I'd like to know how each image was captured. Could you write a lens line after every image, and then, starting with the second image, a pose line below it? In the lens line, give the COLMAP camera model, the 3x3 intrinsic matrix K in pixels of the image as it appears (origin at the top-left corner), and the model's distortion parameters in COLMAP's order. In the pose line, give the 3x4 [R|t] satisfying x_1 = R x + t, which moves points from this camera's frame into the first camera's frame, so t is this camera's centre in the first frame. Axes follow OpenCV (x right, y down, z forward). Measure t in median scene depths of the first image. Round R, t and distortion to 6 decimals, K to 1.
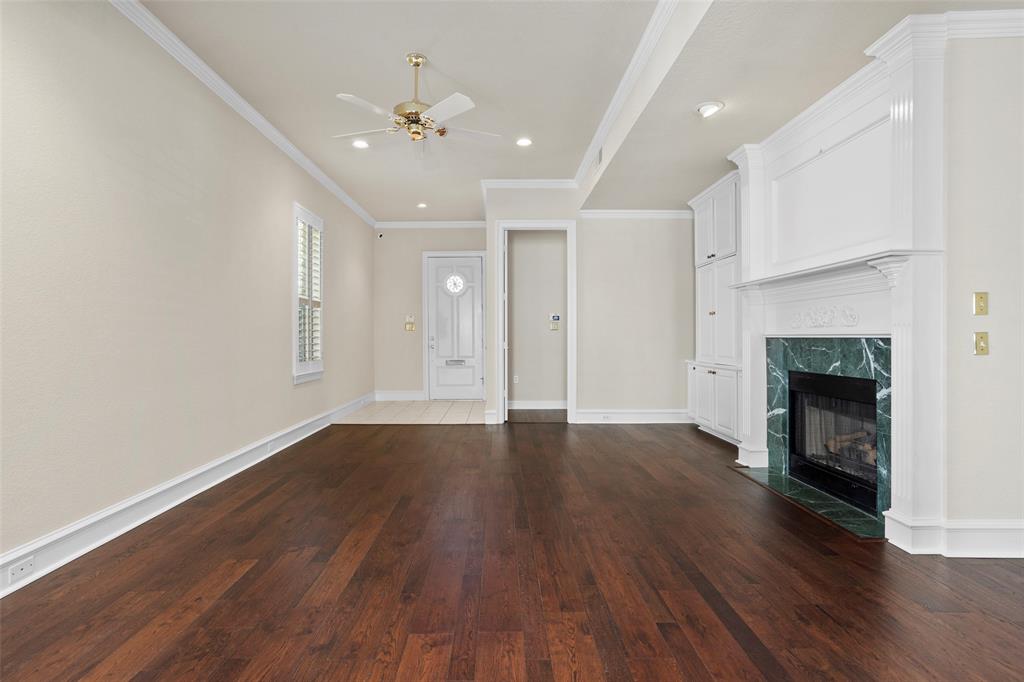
lens RADIAL K [[510.0, 0, 507.8], [0, 510.0, 329.1], [0, 0, 1]] dist [-0.061229, 0.038847]
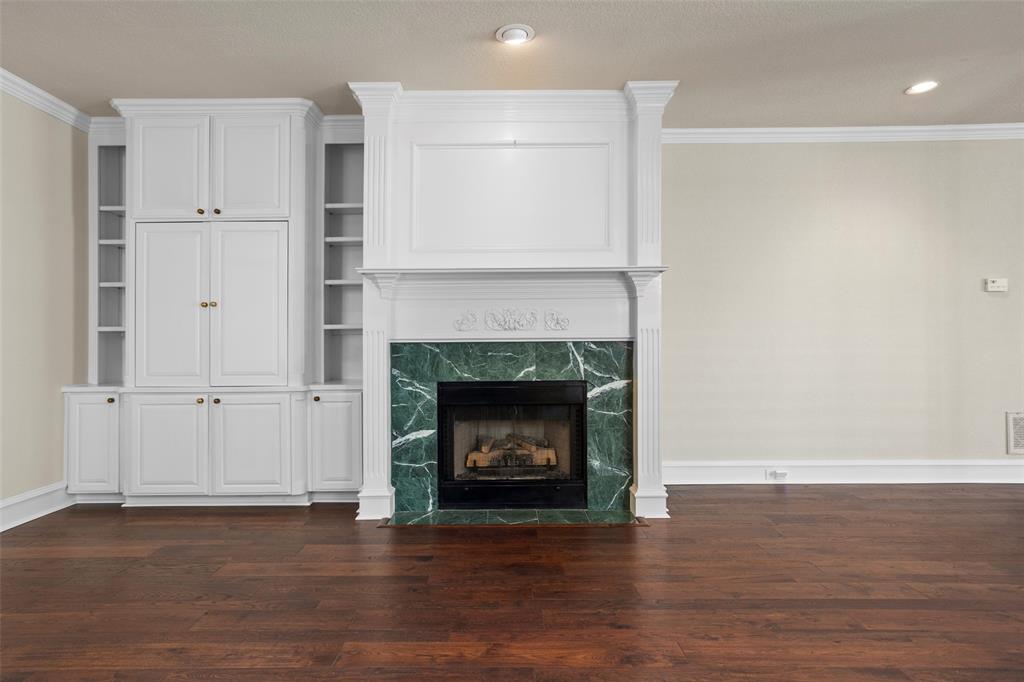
lens RADIAL K [[586.7, 0, 492.6], [0, 586.7, 327.8], [0, 0, 1]] dist [-0.040760, 0.040761]
pose [[0.028548, 0.021325, 0.999365, -0.457213], [-0.008417, 0.999742, -0.021092, 0.014385], [-0.999557, -0.007809, 0.028720, 1.000556]]
